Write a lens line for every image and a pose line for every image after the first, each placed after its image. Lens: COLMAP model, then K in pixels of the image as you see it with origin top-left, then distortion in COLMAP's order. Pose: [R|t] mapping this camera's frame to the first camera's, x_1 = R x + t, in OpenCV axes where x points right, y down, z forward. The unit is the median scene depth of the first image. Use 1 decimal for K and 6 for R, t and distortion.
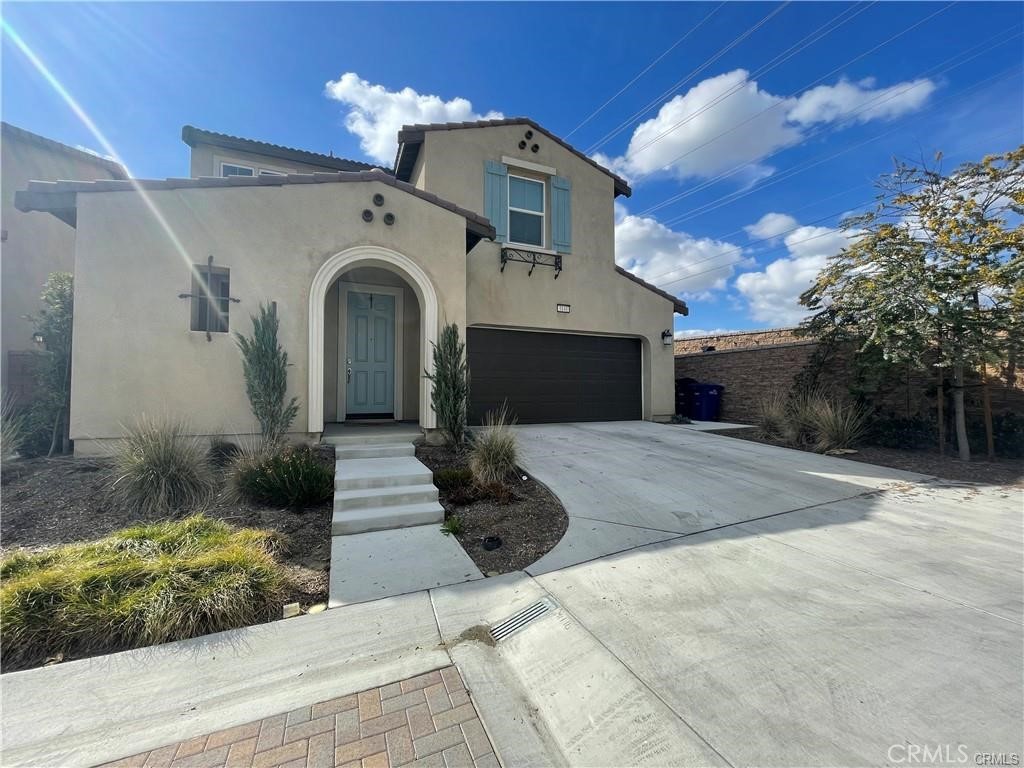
lens RADIAL K [[411.3, 0, 512.6], [0, 411.3, 384.0], [0, 0, 1]] dist [-0.011878, -0.000009]
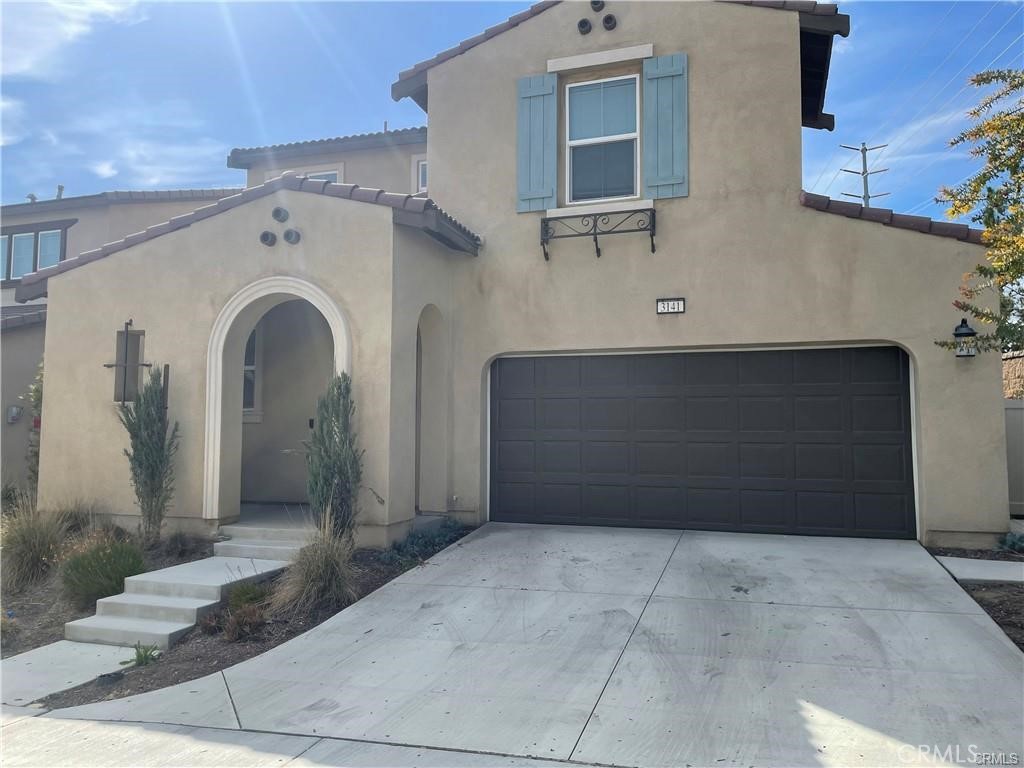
lens RADIAL K [[775.0, 0, 506.4], [0, 775.0, 381.4], [0, 0, 1]] dist [0.063117, -0.079447]
pose [[0.749865, -0.046261, -0.659971, 0.863582], [0.011459, 0.998311, -0.056957, -0.051353], [0.661491, 0.035148, 0.749129, 0.193936]]
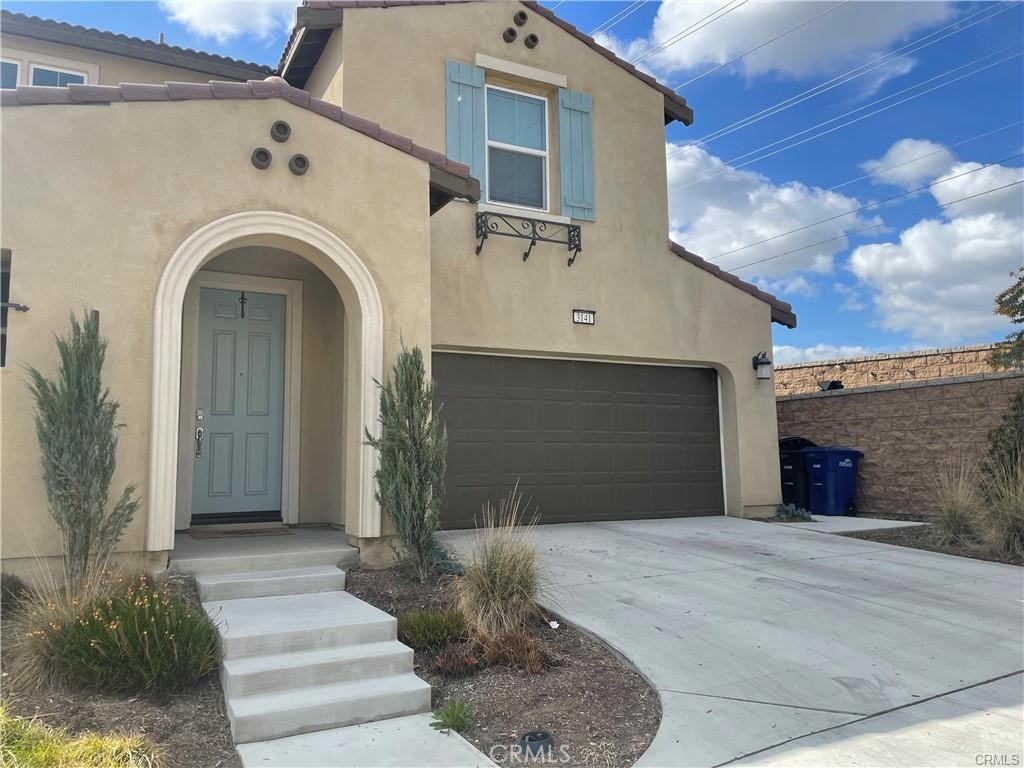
lens RADIAL K [[775.0, 0, 502.9], [0, 775.0, 376.1], [0, 0, 1]] dist [0.063117, -0.079447]
pose [[0.997153, -0.004898, 0.075248, -0.096782], [0.011870, 0.995643, -0.092486, -0.008060], [-0.074467, 0.093116, 0.992867, -0.060795]]
